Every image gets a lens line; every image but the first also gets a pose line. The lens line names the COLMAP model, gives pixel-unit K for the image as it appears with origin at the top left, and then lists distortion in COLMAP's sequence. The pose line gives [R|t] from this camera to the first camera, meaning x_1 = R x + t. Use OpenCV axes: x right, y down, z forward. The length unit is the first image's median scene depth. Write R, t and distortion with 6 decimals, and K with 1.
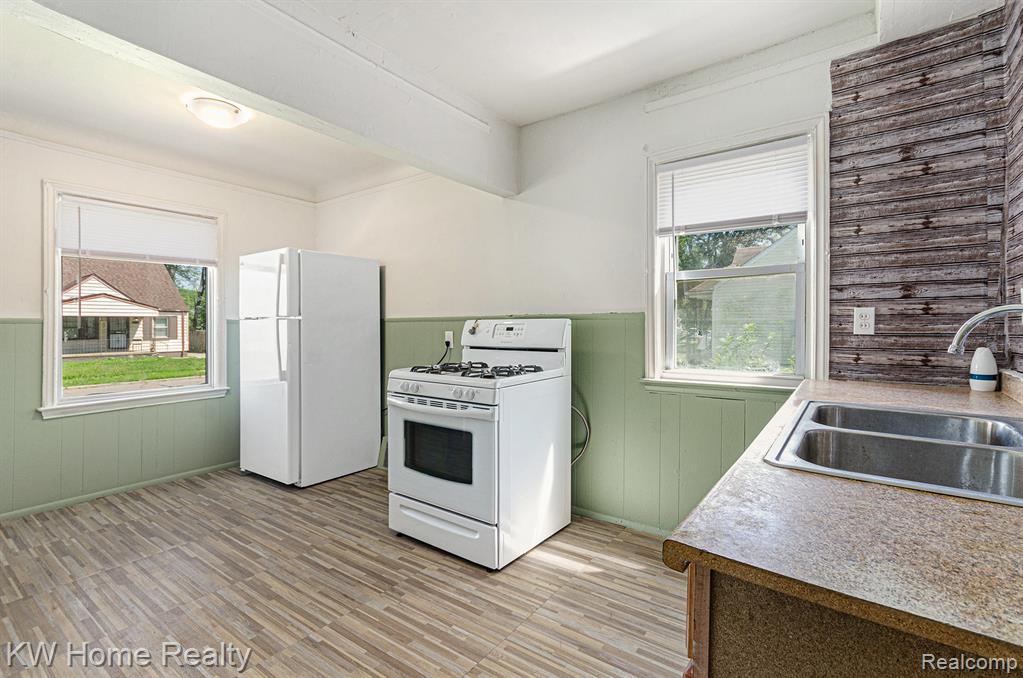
lens RADIAL K [[458.3, 0, 536.4], [0, 458.3, 323.0], [0, 0, 1]] dist [0.028630, 0.000102]
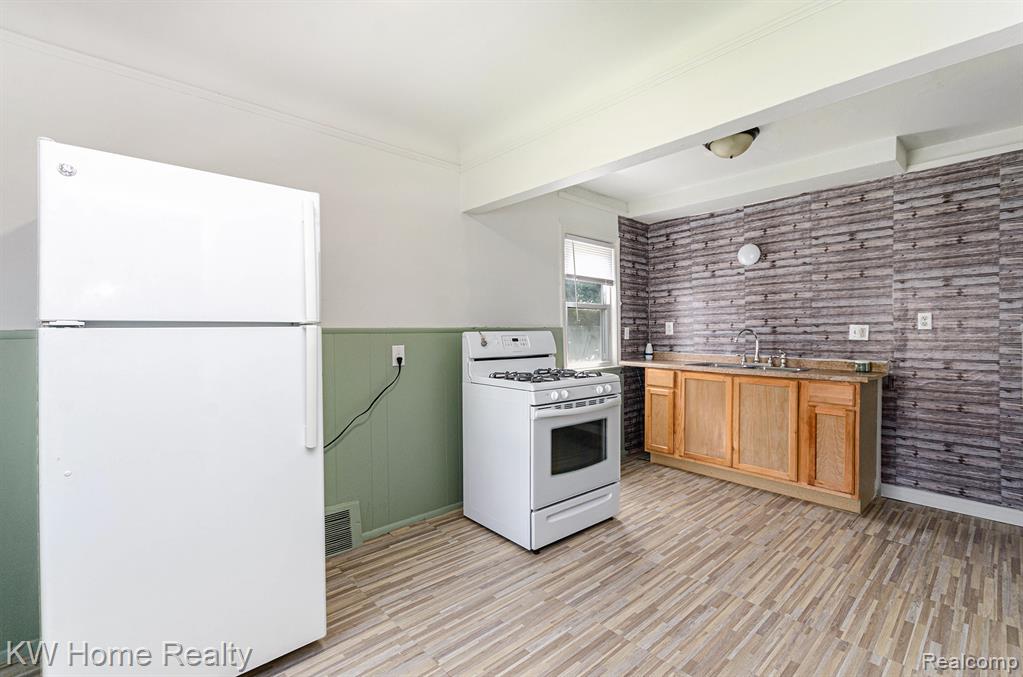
lens RADIAL K [[430.7, 0, 515.4], [0, 430.7, 315.3], [0, 0, 1]] dist [0.026094, 0.000181]
pose [[0.260190, 0.041006, 0.964686, -1.447230], [0.003242, 0.999055, -0.043342, -0.003416], [-0.965552, 0.014405, 0.259811, 0.950470]]
